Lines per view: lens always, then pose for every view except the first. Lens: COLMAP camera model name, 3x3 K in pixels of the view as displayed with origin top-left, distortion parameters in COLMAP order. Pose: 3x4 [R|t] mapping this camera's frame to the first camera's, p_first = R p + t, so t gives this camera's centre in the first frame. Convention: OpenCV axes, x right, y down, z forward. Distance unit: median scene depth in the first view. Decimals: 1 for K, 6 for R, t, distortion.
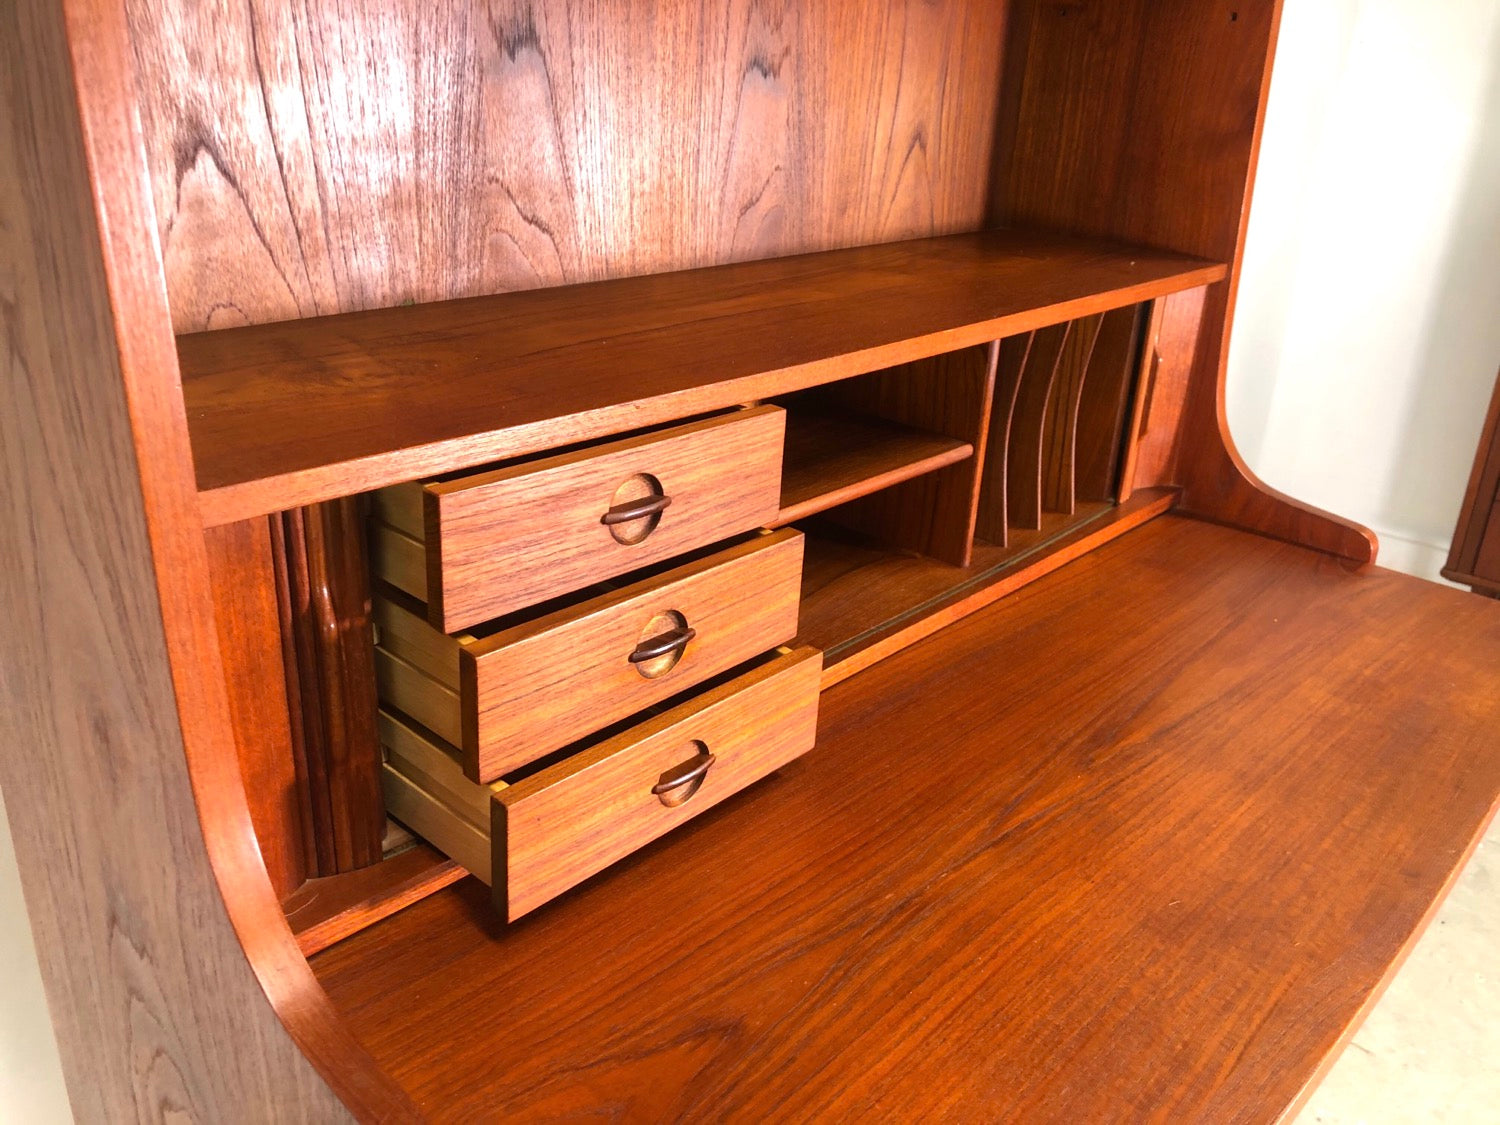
lens RADIAL K [[1236.7, 0, 765.5], [0, 1236.7, 553.8], [0, 0, 1]] dist [0.045013, -0.039444]
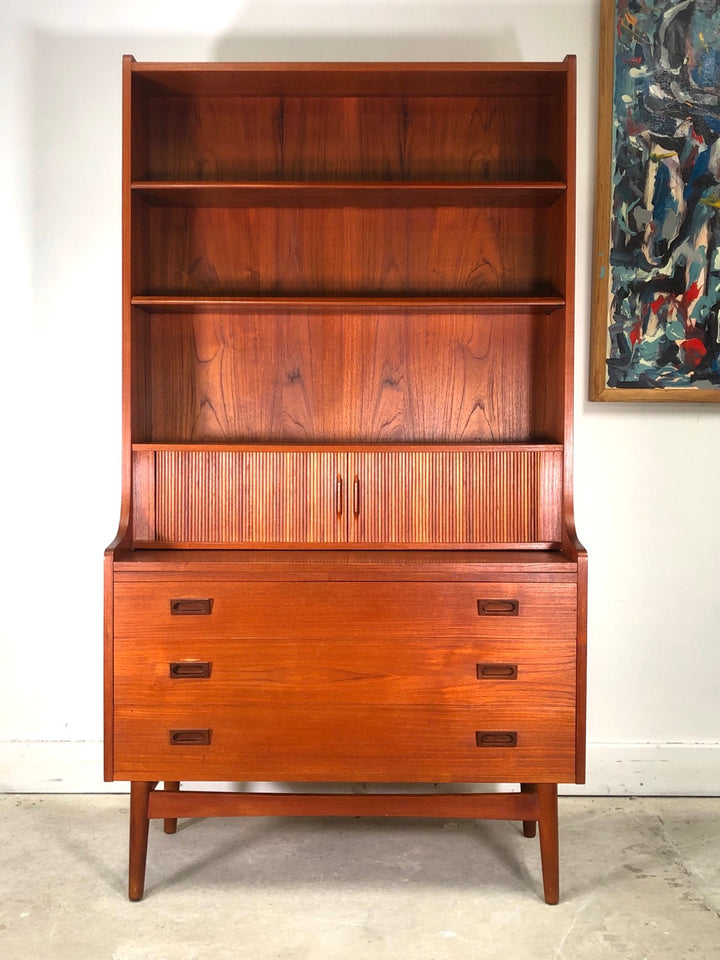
lens RADIAL K [[1119.8, 0, 359.8], [0, 1119.8, 467.1], [0, 0, 1]] dist [0.046477, 0.000000]
pose [[0.665439, -0.019450, -0.746199, 2.365473], [-0.258738, 0.931675, -0.255020, 0.634398], [0.700175, 0.362771, 0.614941, -0.824939]]
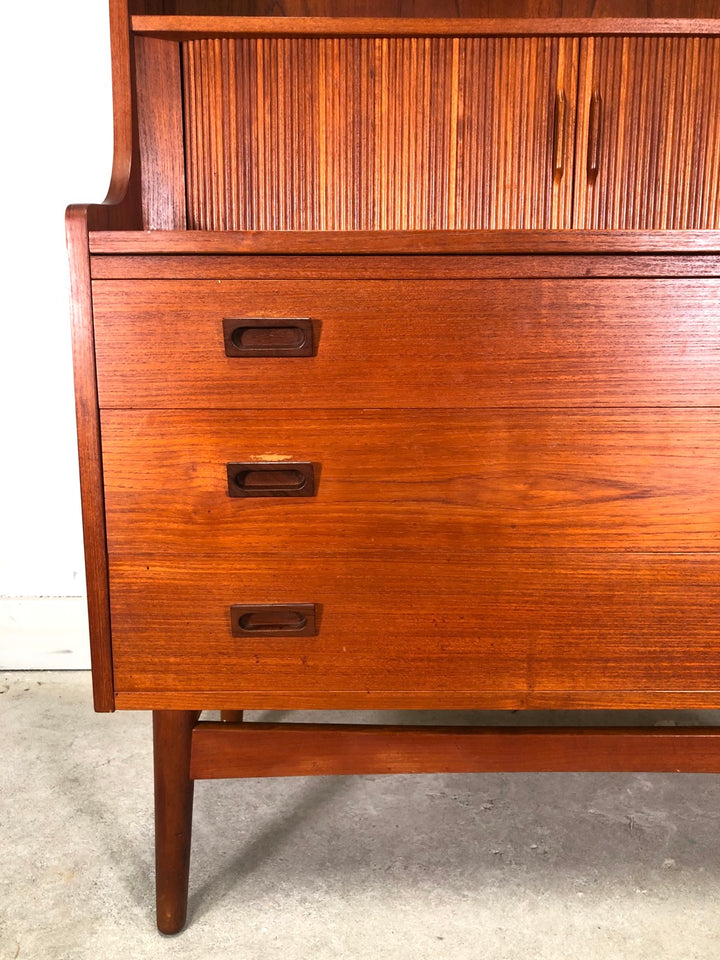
lens RADIAL K [[791.5, 0, 361.9], [0, 791.5, 472.9], [0, 0, 1]] dist [0.045013, -0.039444]
pose [[0.675820, 0.074281, -0.733314, 0.719334], [-0.250990, 0.958641, -0.134206, 0.589410], [0.693016, 0.274753, 0.666513, 0.249599]]
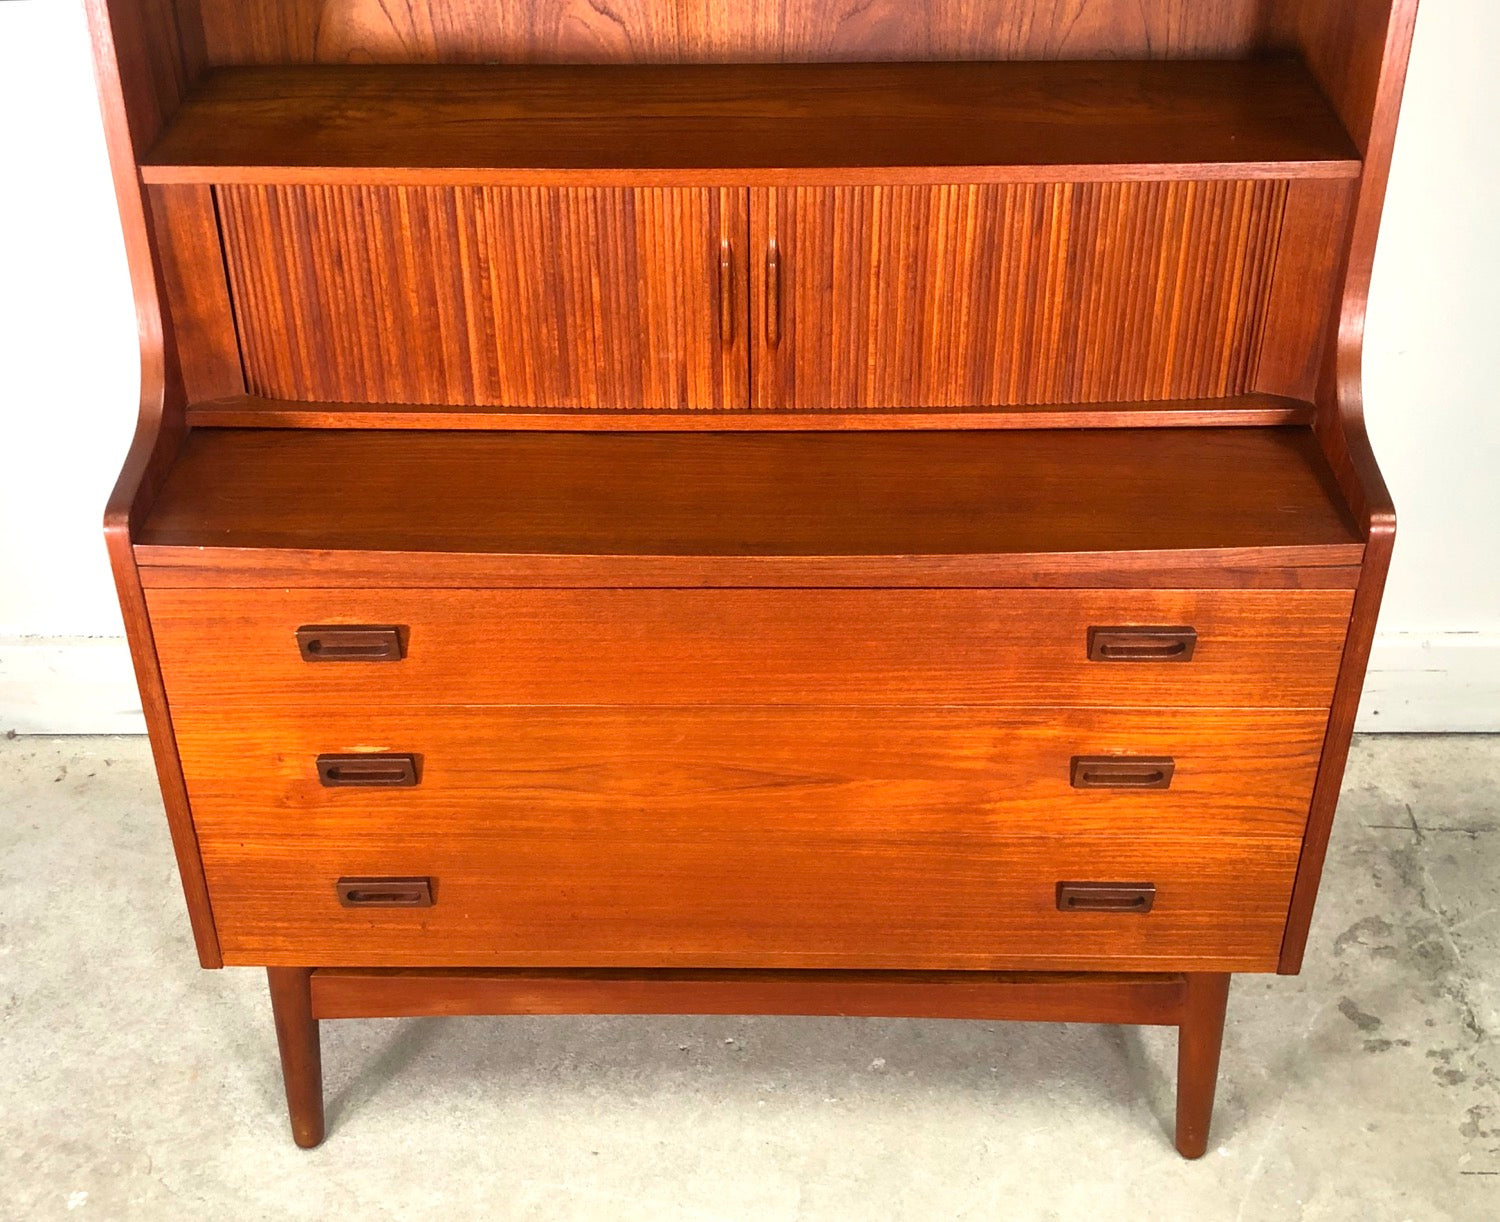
lens RADIAL K [[1922.3, 0, 739.7], [0, 1922.3, 613.7], [0, 0, 1]] dist [0.046980, 0.000000]
pose [[0.659861, 0.375089, -0.651070, 1.456085], [-0.250981, 0.926750, 0.279542, -0.286630], [0.708232, -0.021053, 0.705666, -0.331509]]
